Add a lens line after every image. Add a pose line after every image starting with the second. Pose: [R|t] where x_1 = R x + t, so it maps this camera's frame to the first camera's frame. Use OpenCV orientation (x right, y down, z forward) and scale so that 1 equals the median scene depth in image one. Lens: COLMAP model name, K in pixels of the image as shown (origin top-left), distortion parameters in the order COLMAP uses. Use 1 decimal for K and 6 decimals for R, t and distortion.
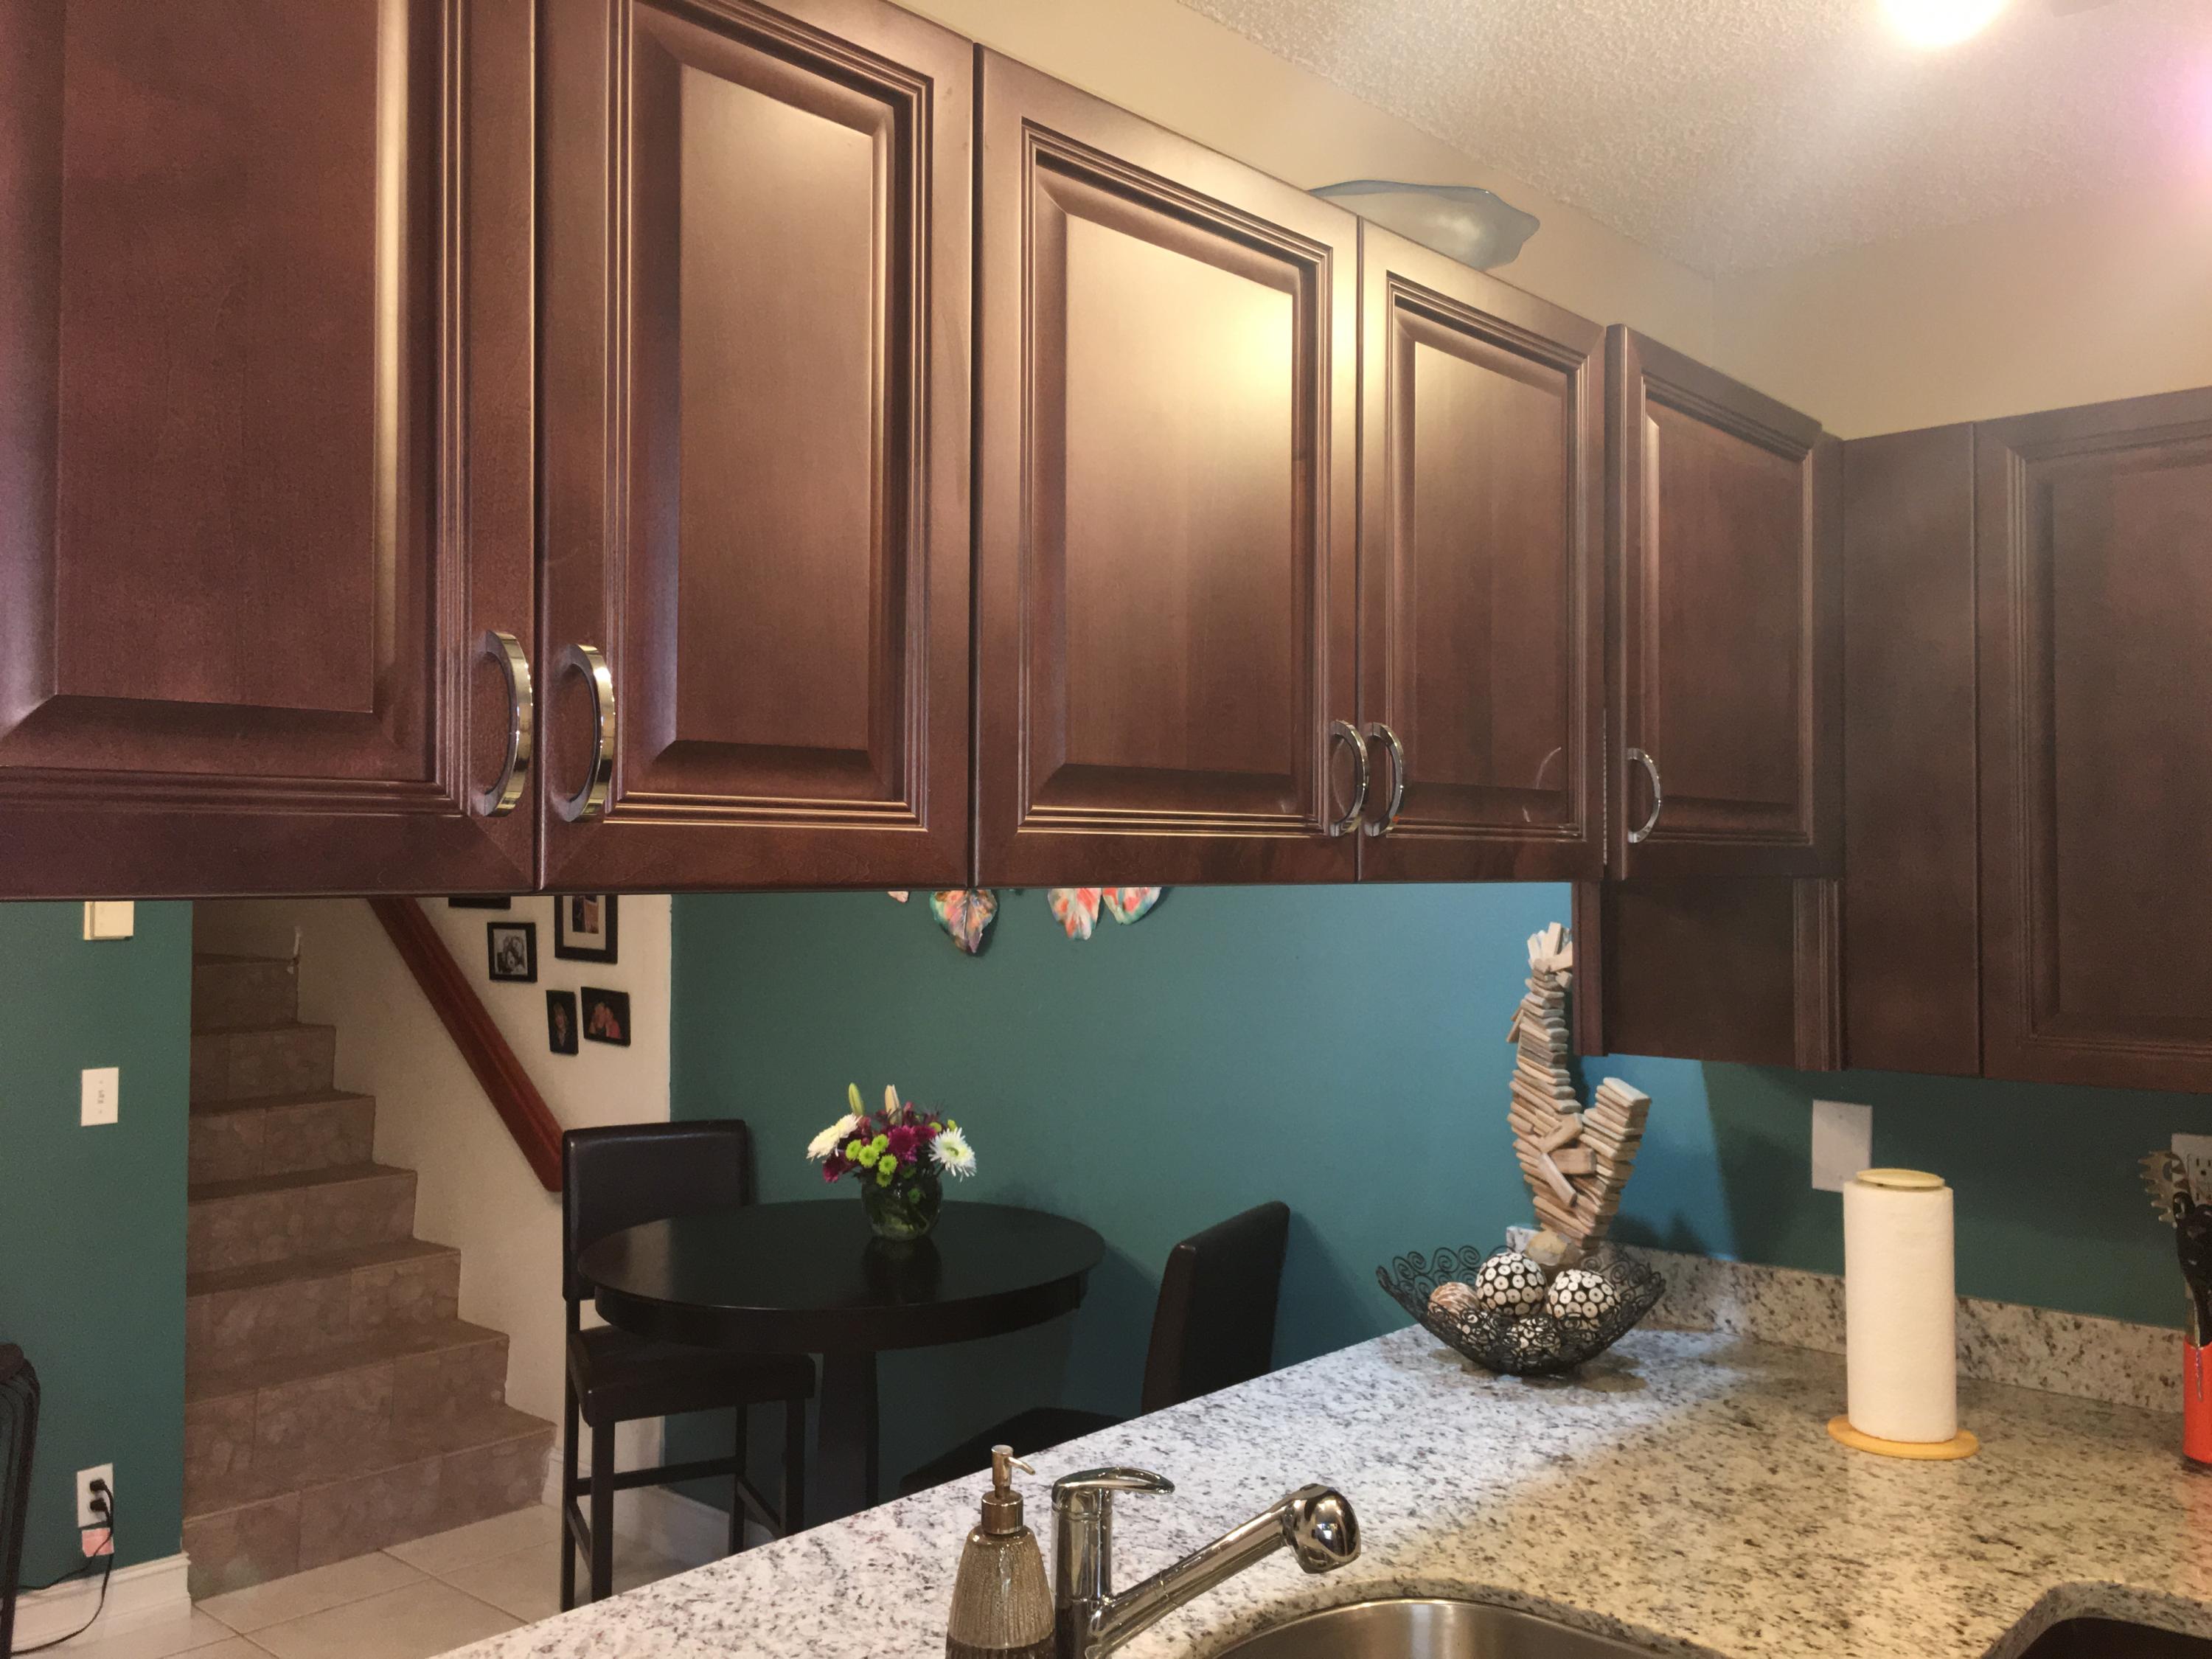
lens RADIAL K [[1877.6, 0, 1104.2], [0, 1877.6, 819.5], [0, 0, 1]] dist [0.081146, -0.109263]
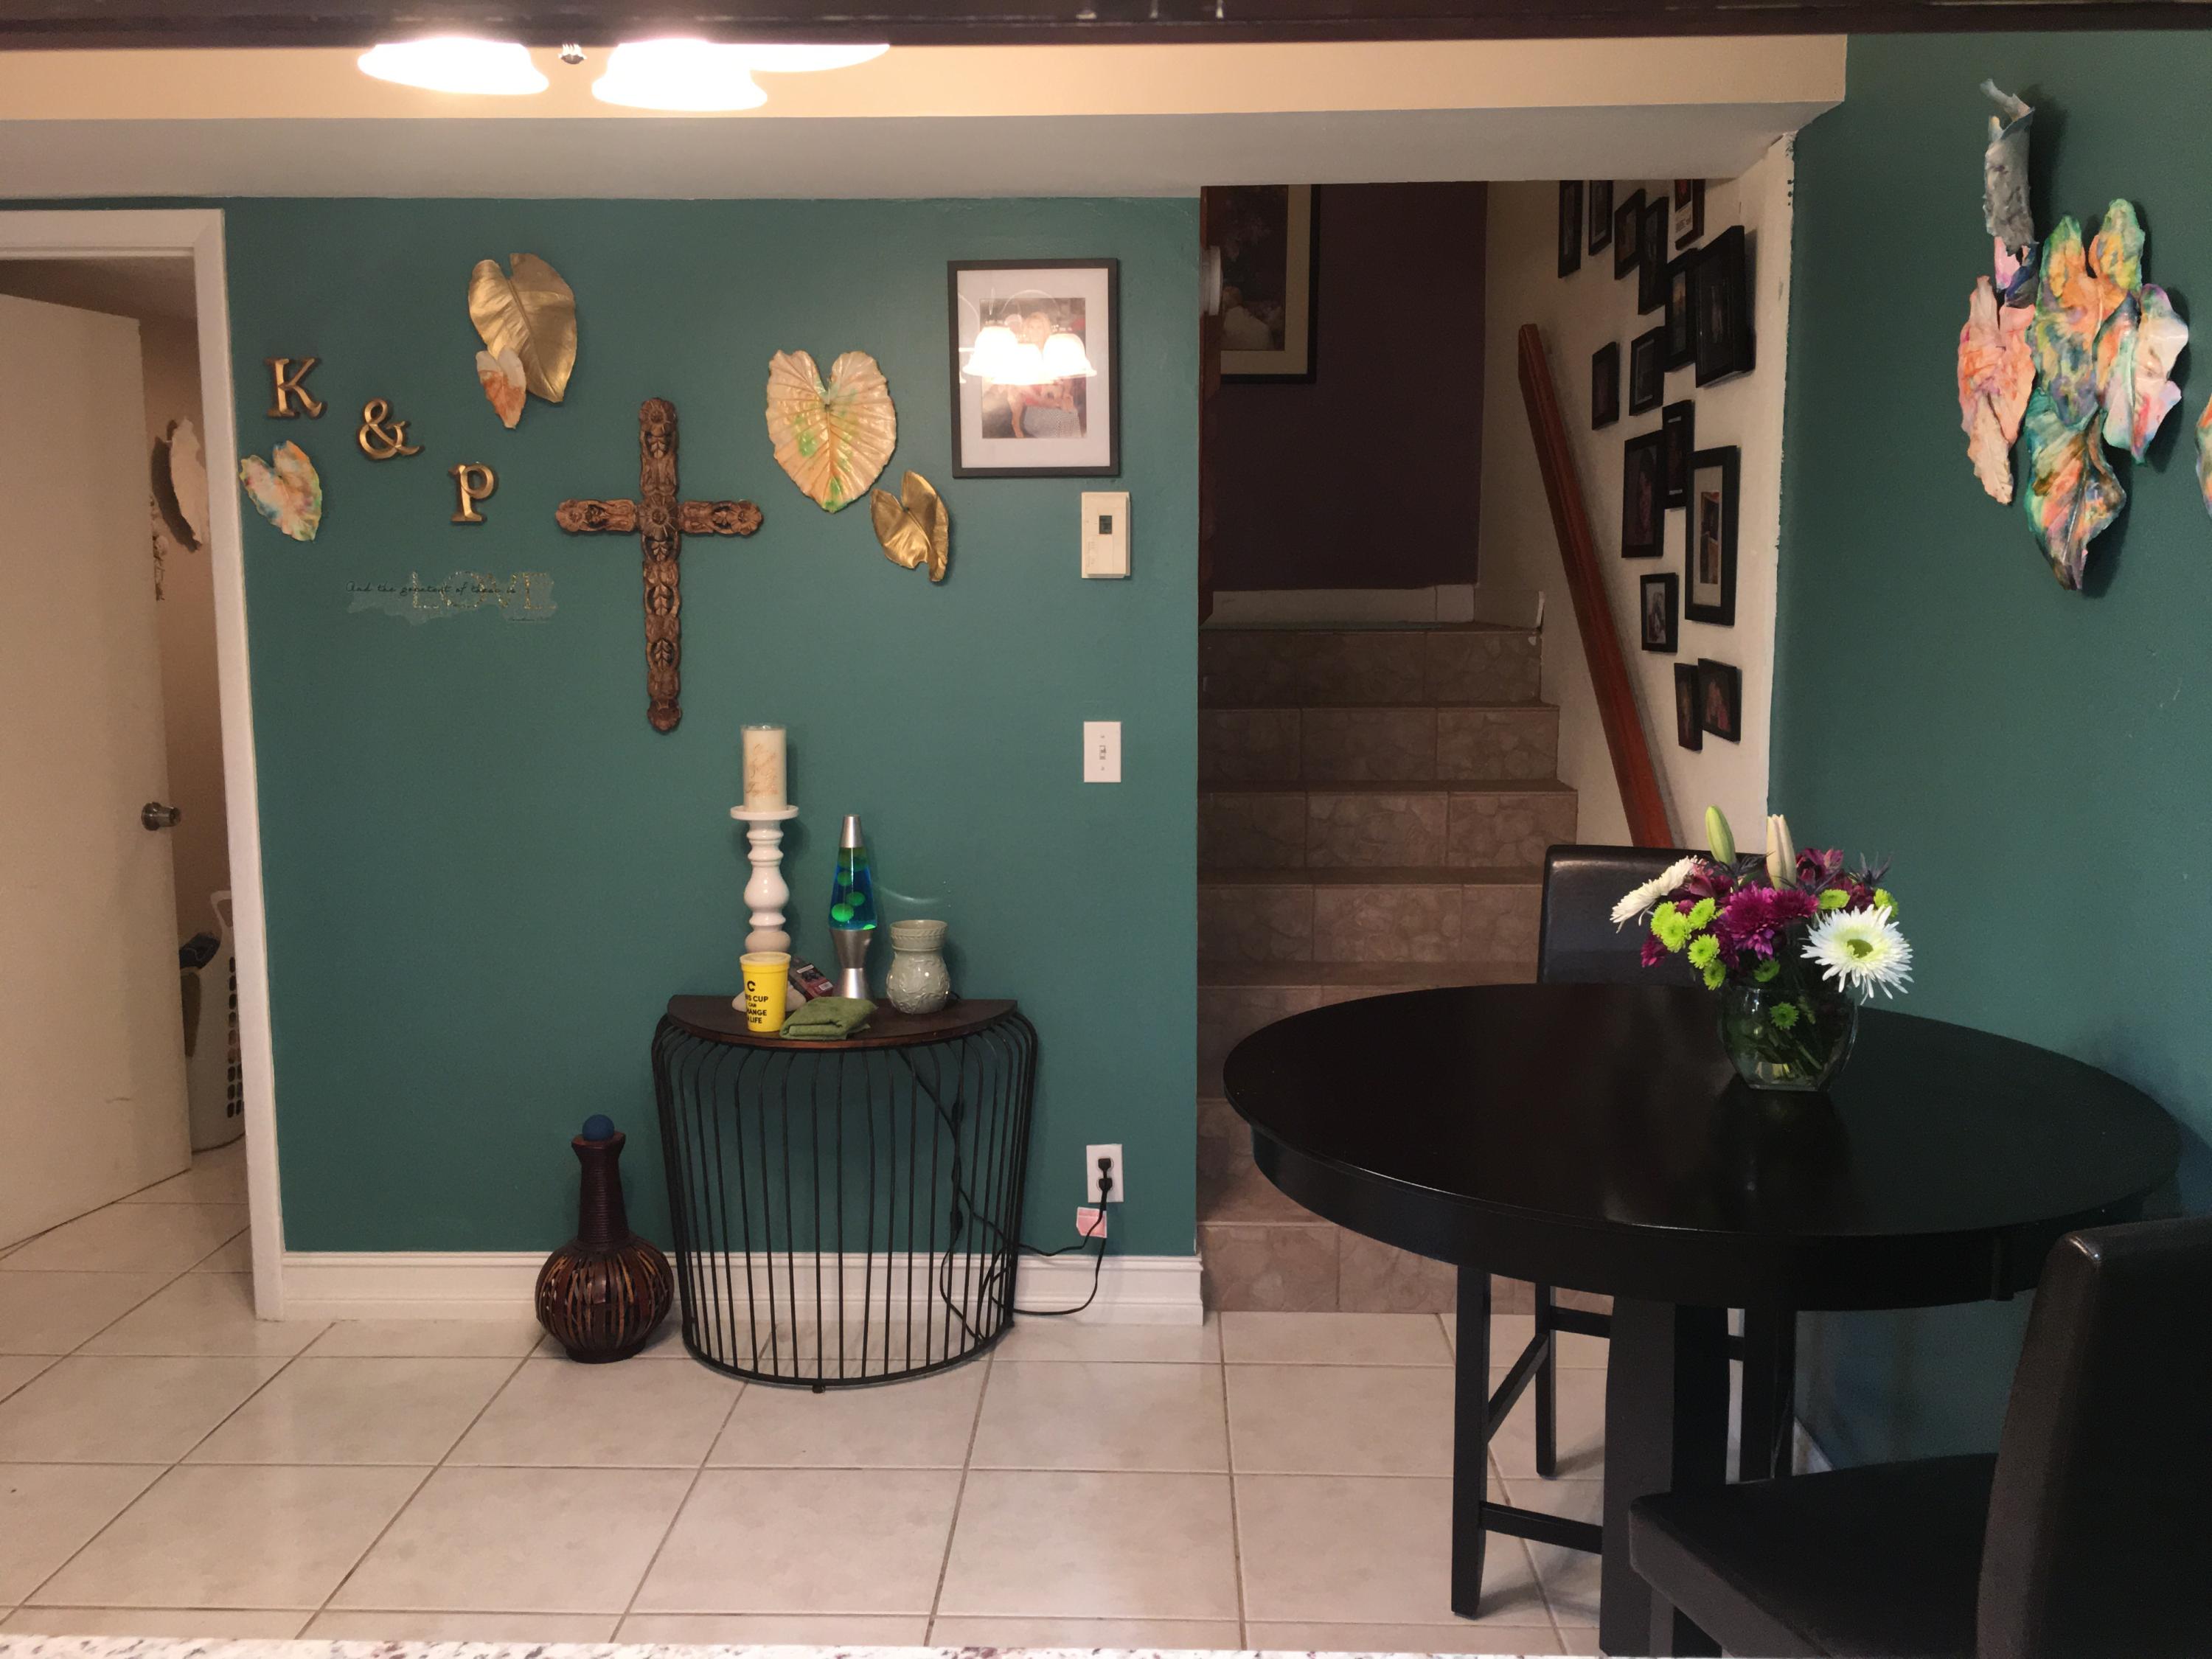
lens RADIAL K [[1877.6, 0, 1094.2], [0, 1877.6, 826.1], [0, 0, 1]] dist [0.081146, -0.109263]
pose [[0.649328, 0.095996, -0.754426, 0.146918], [0.020930, 0.989370, 0.143906, 0.049893], [0.760220, -0.109232, 0.640416, 0.407492]]
